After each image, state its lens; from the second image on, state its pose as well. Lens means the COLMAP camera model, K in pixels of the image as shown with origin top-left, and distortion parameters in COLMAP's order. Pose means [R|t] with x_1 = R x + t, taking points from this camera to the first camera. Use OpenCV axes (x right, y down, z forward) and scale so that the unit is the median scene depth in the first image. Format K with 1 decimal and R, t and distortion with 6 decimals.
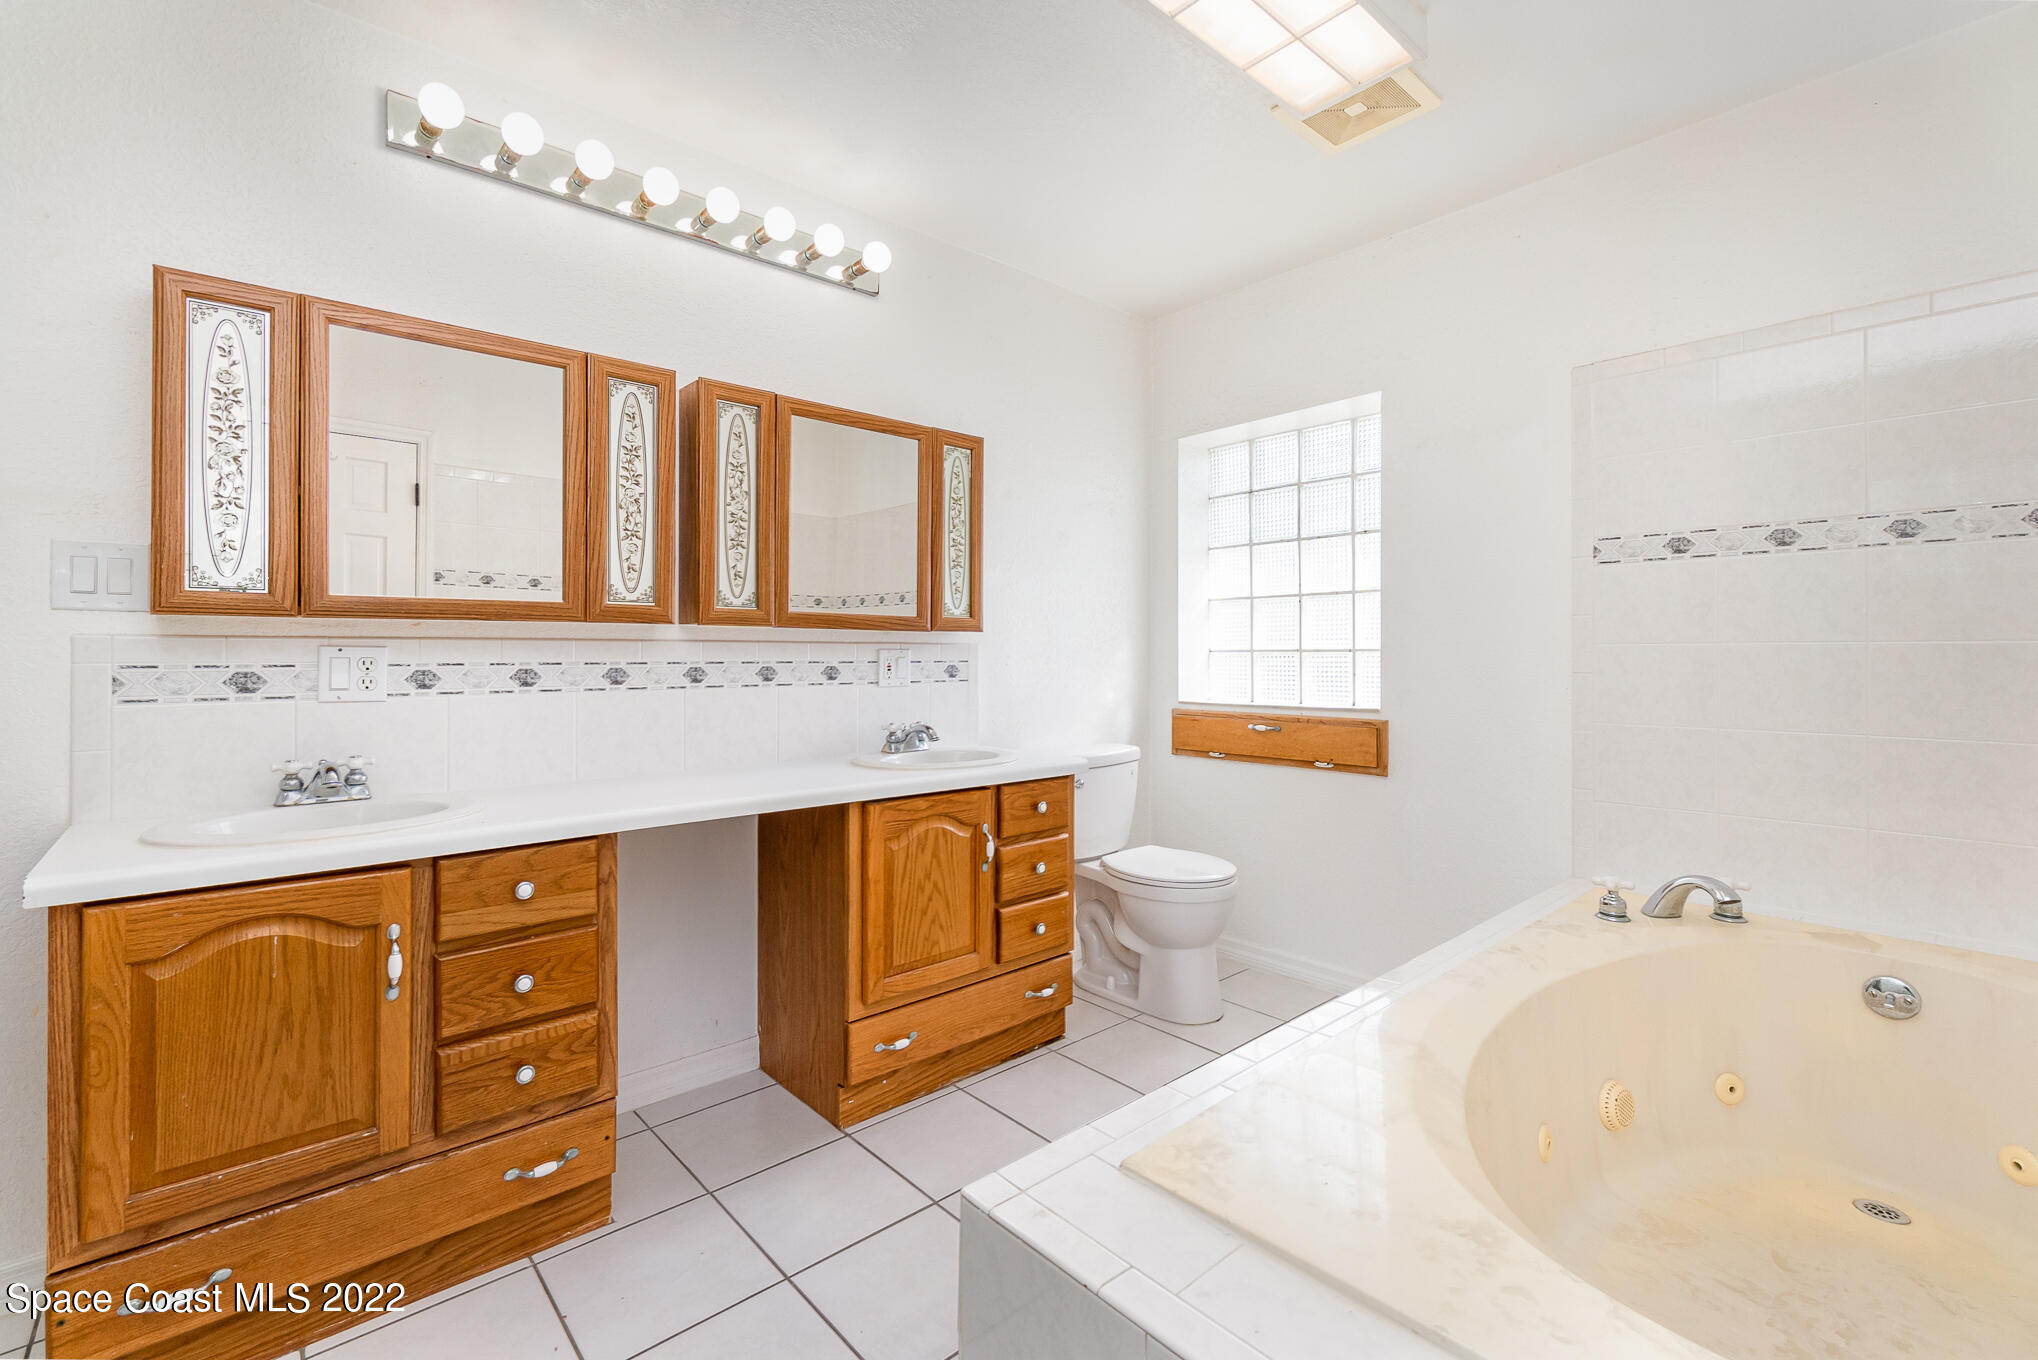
lens RADIAL K [[907.2, 0, 1010.0], [0, 907.2, 646.8], [0, 0, 1]] dist [0.000144, 0.000588]
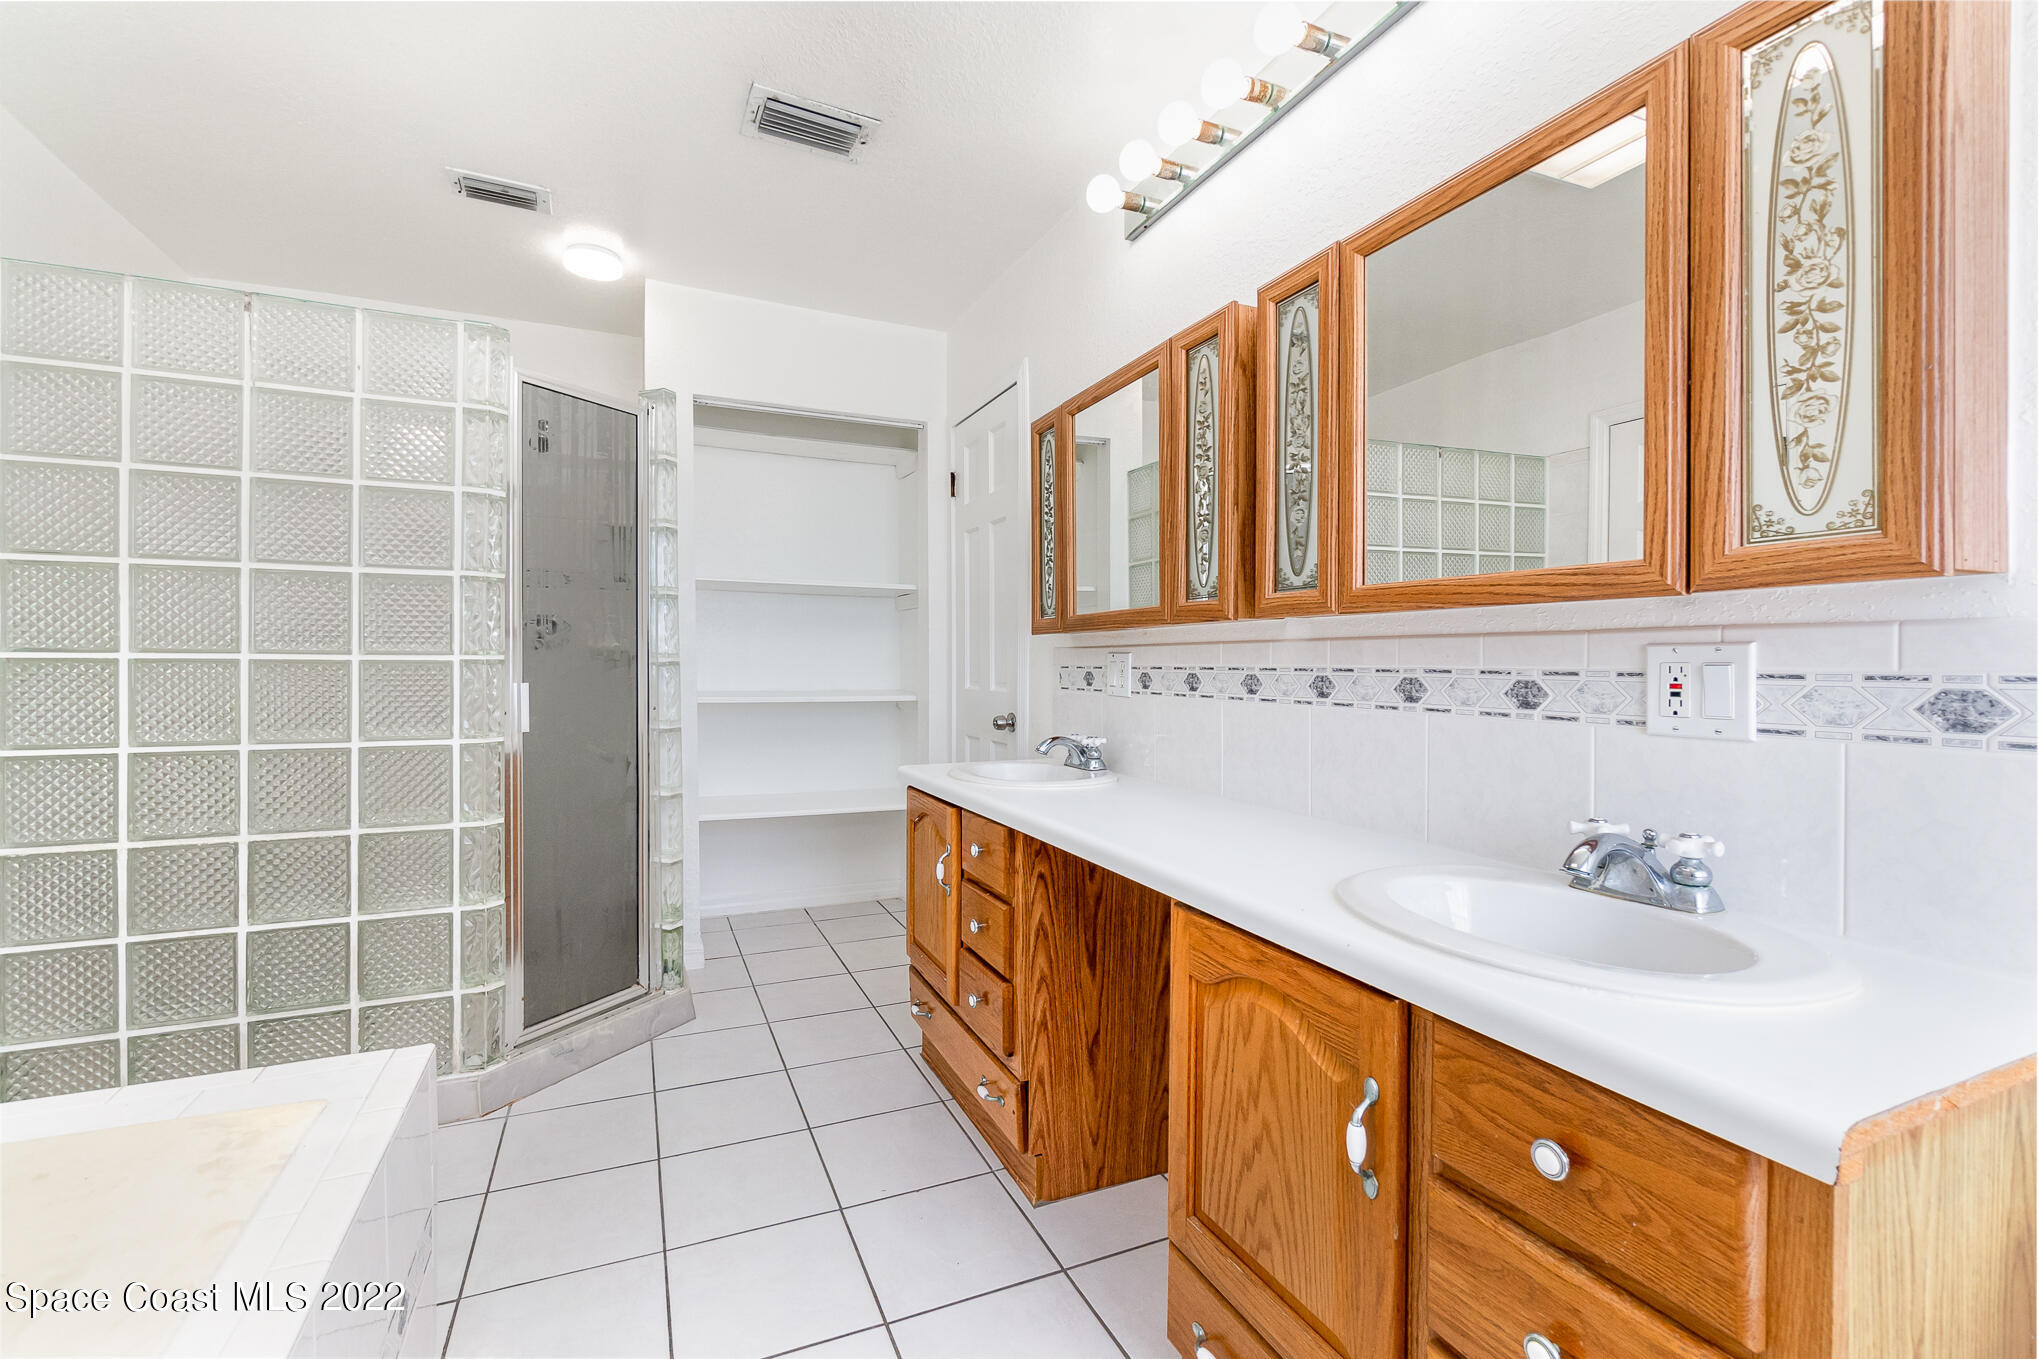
lens RADIAL K [[862.3, 0, 979.8], [0, 862.3, 663.9], [0, 0, 1]] dist [-0.008444, 0.003270]
pose [[-0.324590, -0.001438, -0.945854, 0.401375], [0.002269, 0.999995, -0.002299, 0.014287], [0.945852, -0.002892, -0.324585, 0.997209]]
